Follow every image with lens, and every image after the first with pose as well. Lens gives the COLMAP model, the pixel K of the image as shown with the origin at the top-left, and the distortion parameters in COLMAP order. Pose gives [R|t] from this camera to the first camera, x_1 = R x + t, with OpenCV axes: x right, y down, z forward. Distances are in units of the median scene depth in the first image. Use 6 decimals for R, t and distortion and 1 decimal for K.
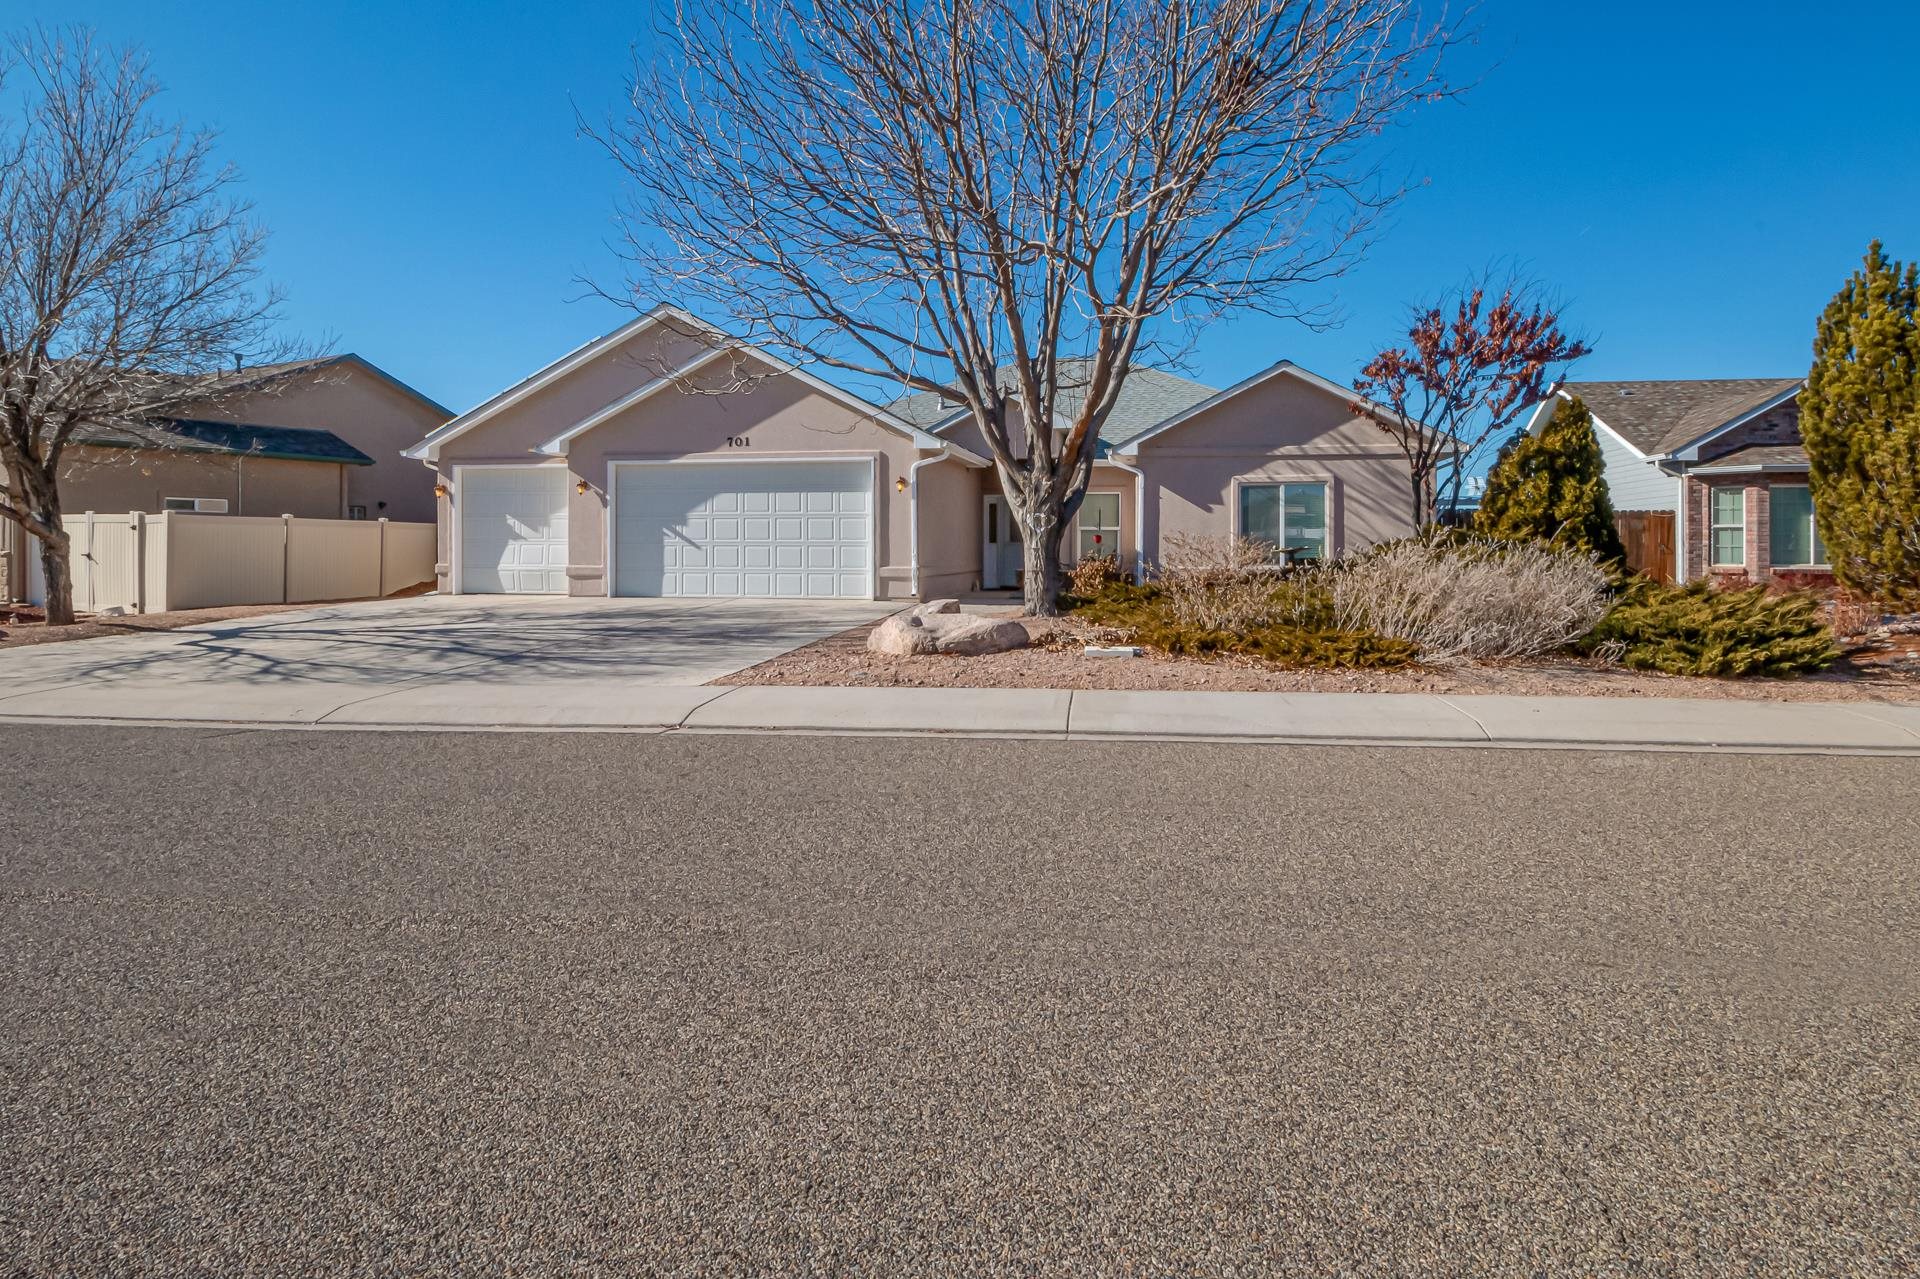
lens RADIAL K [[1096.3, 0, 960.0], [0, 1096.3, 639.5], [0, 0, 1]] dist [-0.002707, -0.000738]
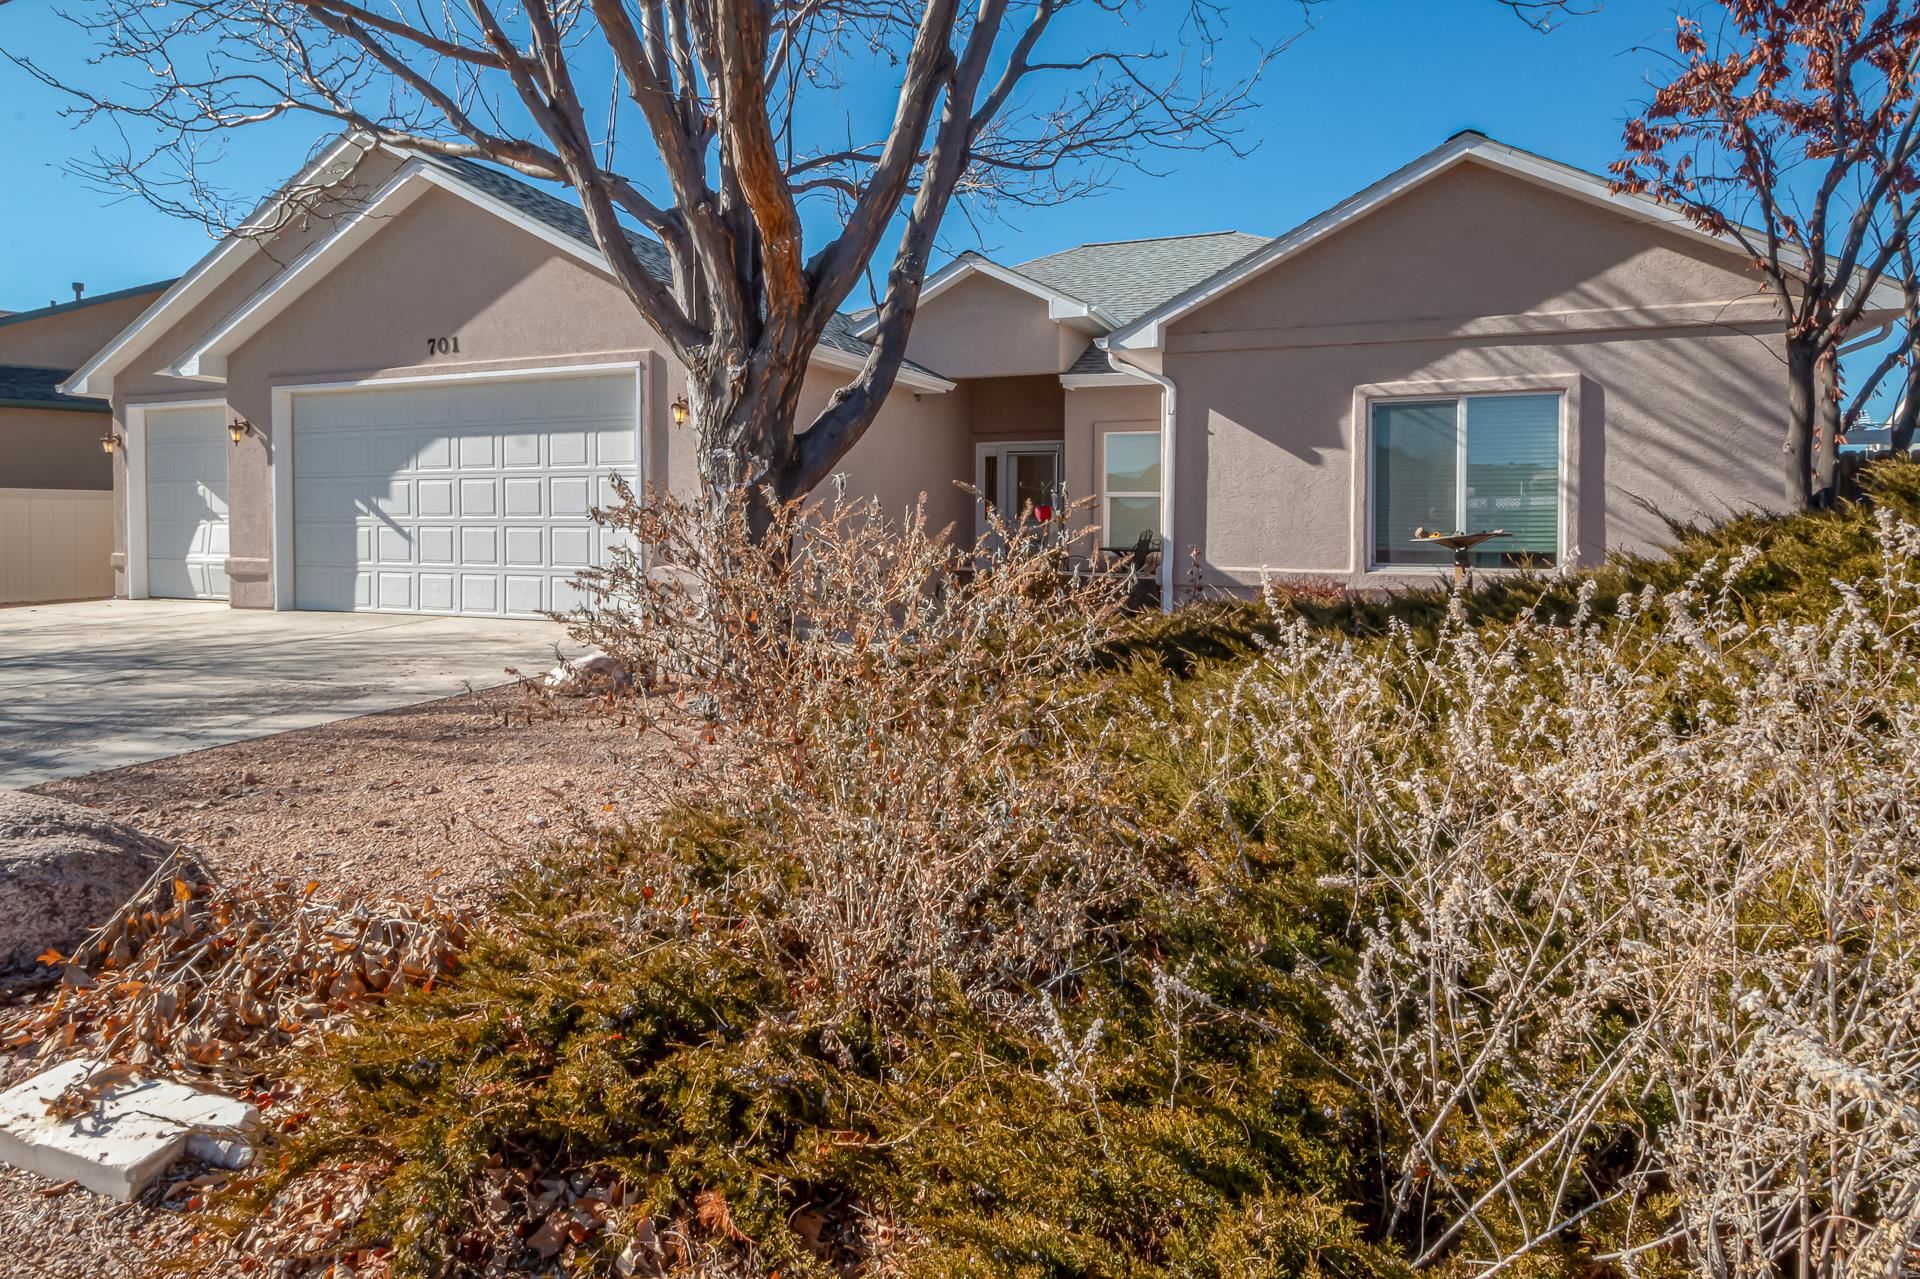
lens RADIAL K [[1096.3, 0, 960.0], [0, 1096.3, 639.5], [0, 0, 1]] dist [-0.002707, -0.000738]
pose [[0.969973, 0.027122, -0.241697, 0.200607], [-0.023403, 0.999560, 0.018246, -0.042091], [0.242085, -0.012042, 0.970180, 0.492757]]
